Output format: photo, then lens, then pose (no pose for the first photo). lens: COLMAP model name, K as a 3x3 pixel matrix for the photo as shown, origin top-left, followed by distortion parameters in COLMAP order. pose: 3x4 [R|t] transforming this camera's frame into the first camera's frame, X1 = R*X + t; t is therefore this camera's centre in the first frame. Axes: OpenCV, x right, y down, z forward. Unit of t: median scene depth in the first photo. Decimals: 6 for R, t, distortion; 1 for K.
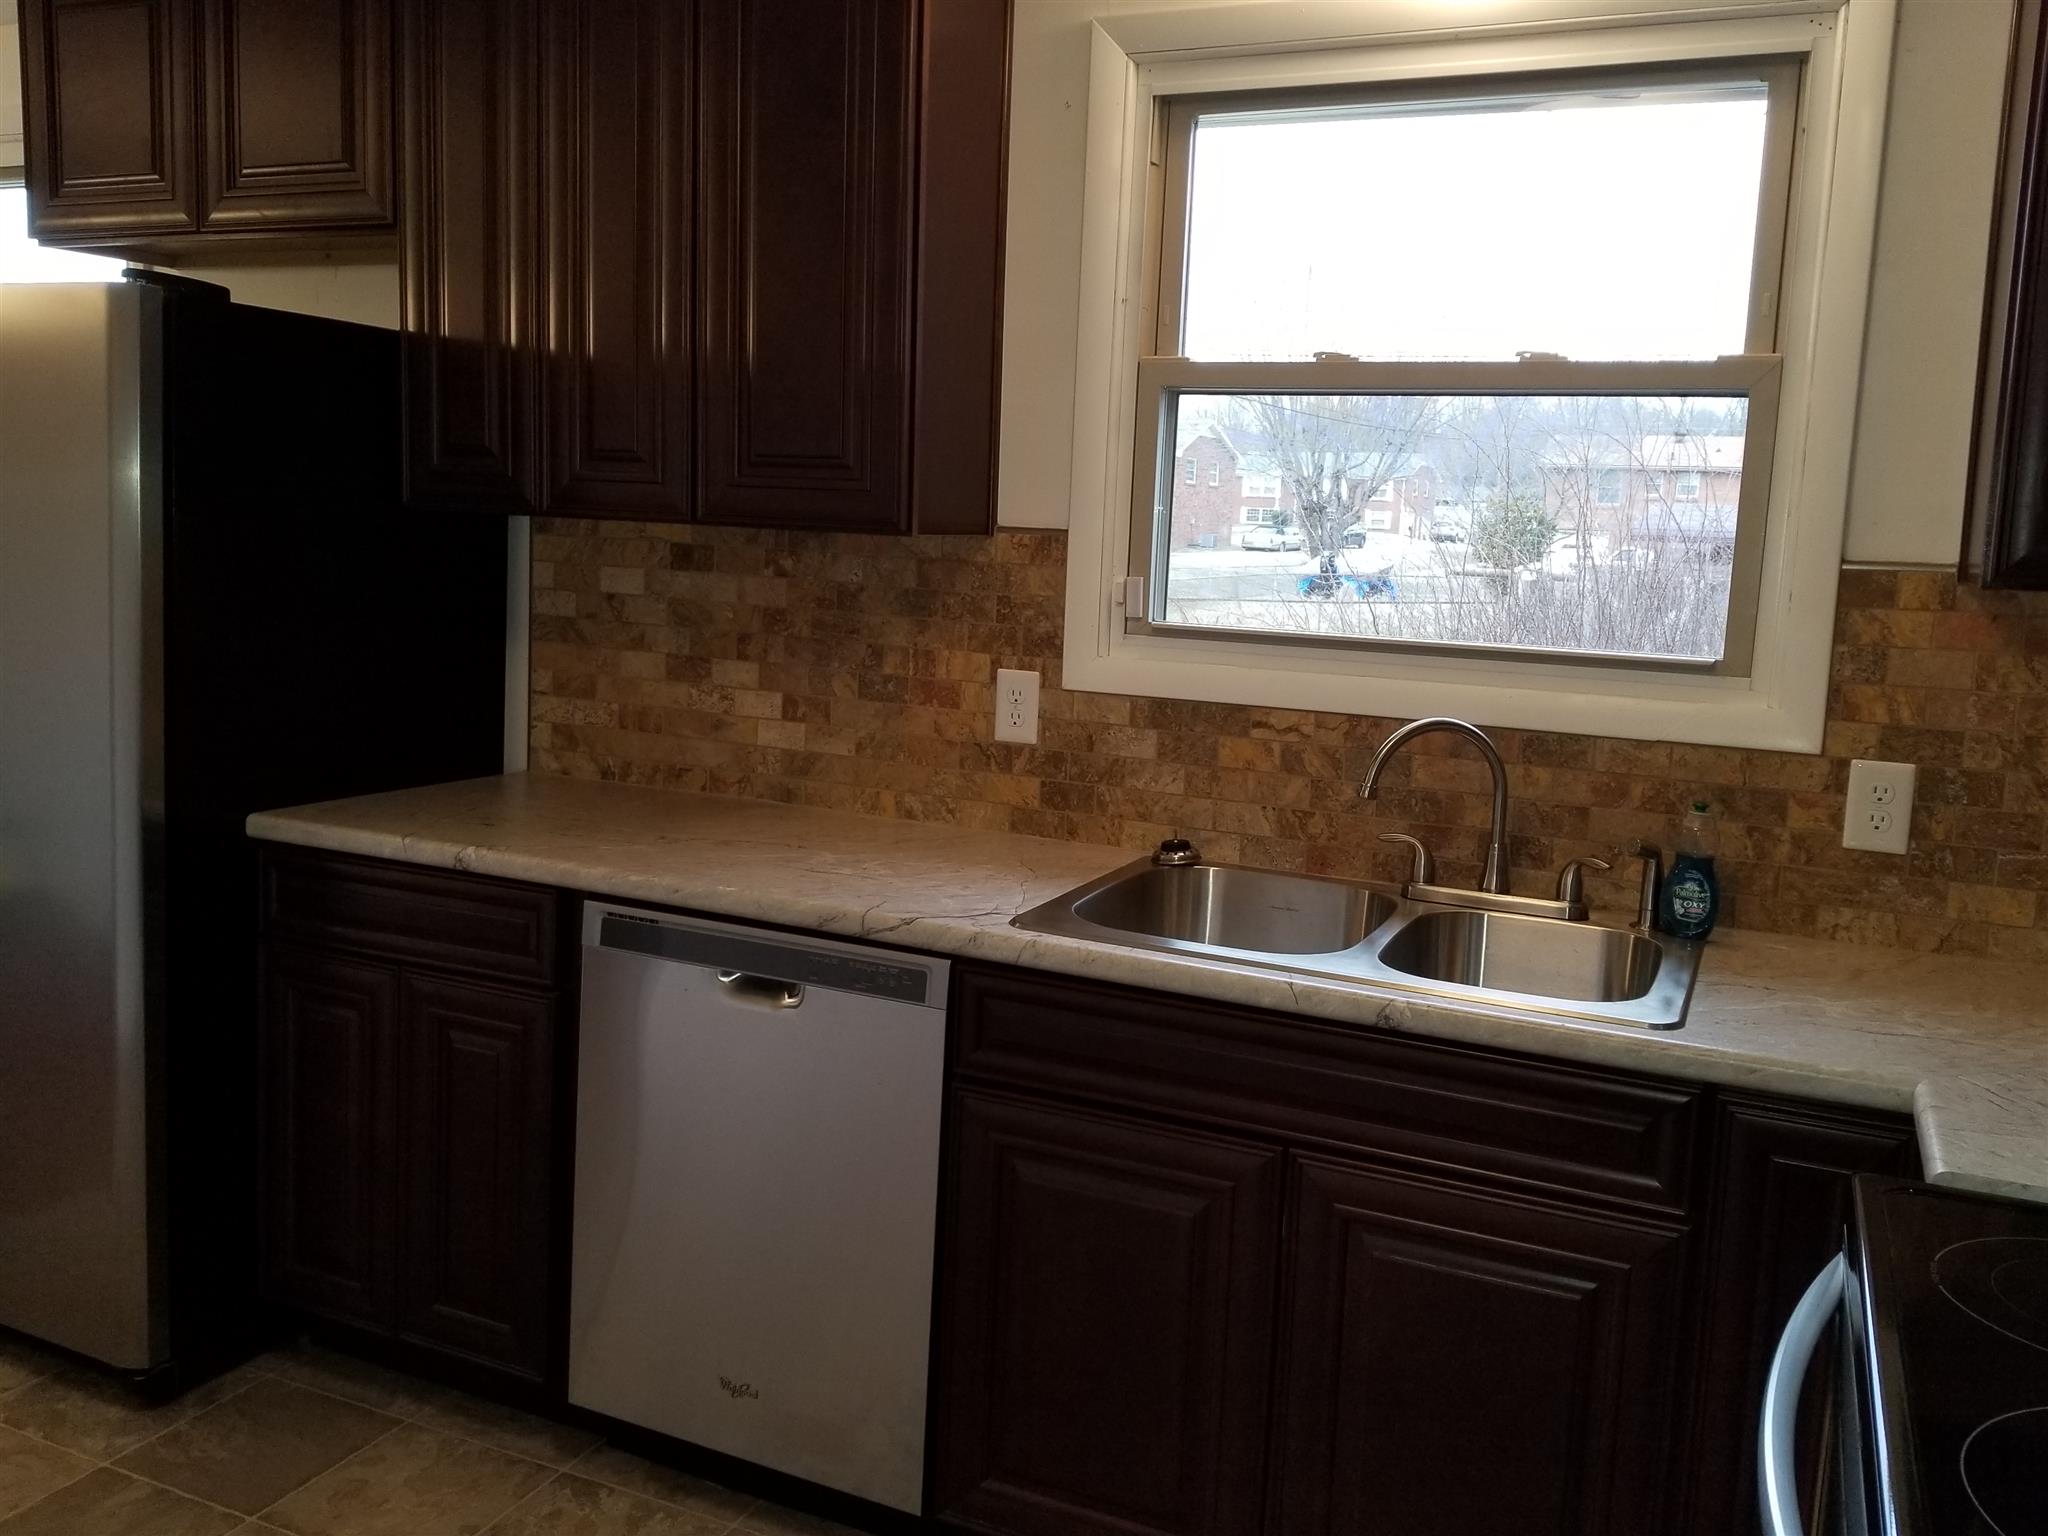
lens RADIAL K [[1700.4, 0, 1083.5], [0, 1700.4, 752.1], [0, 0, 1]] dist [0.092684, -0.099147]
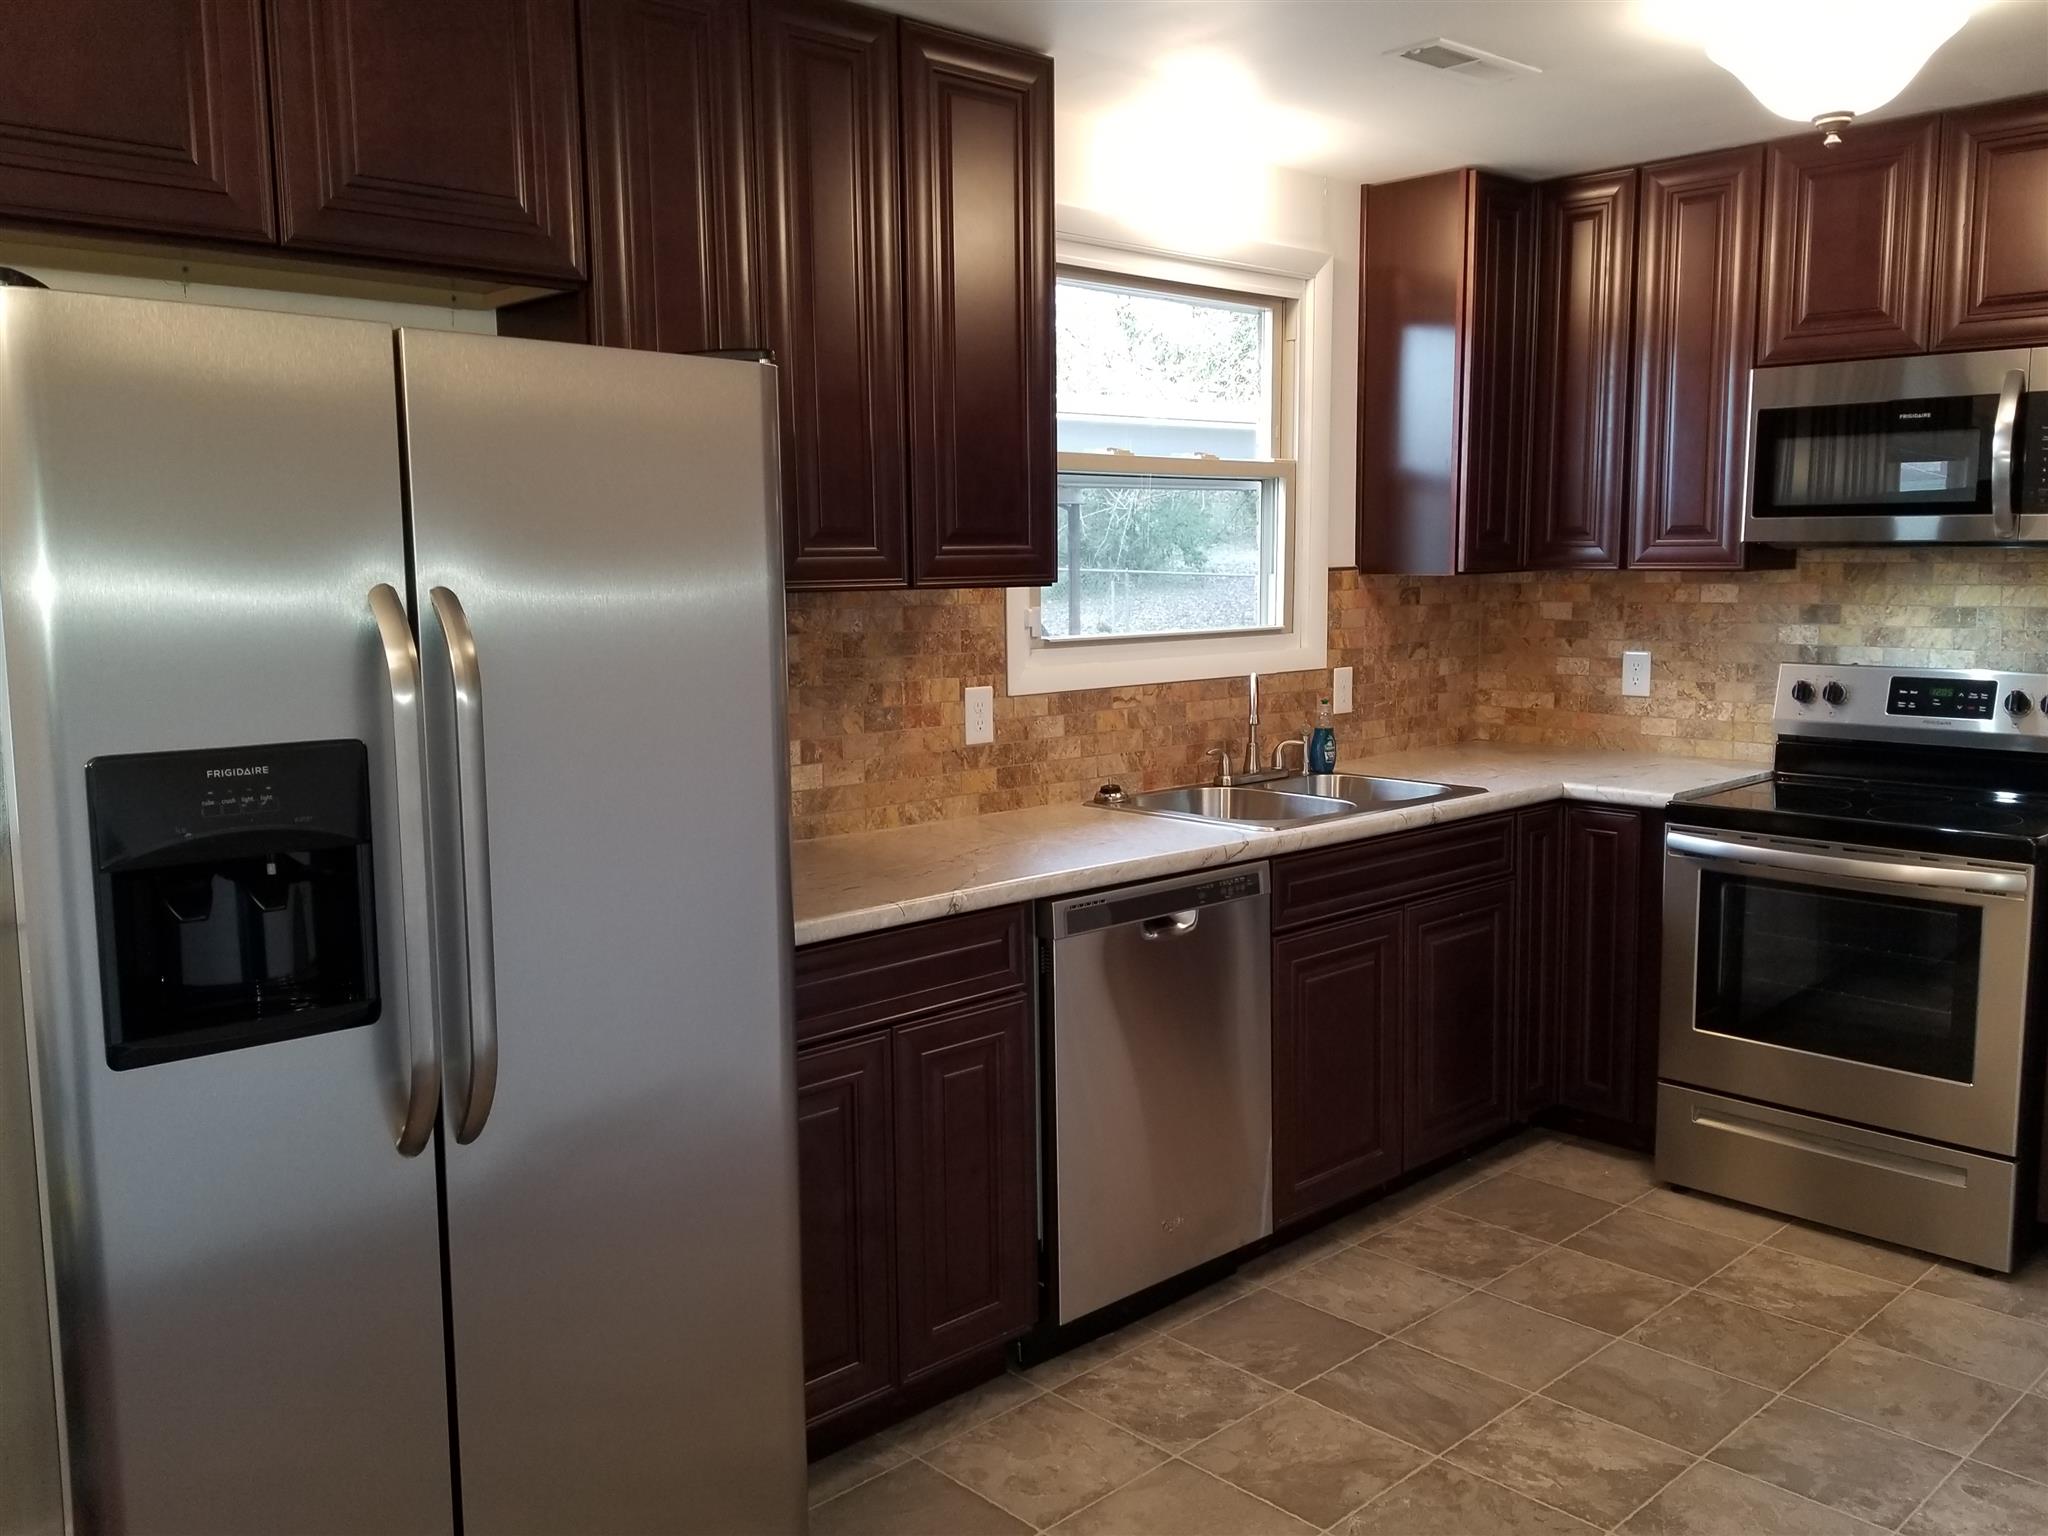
lens RADIAL K [[1700.4, 0, 1059.3], [0, 1700.4, 772.8], [0, 0, 1]] dist [0.092684, -0.099147]
pose [[0.353821, -0.153863, 0.922571, -1.209083], [0.164701, 0.981213, 0.100477, -0.103268], [-0.920698, 0.116397, 0.372515, 0.472144]]
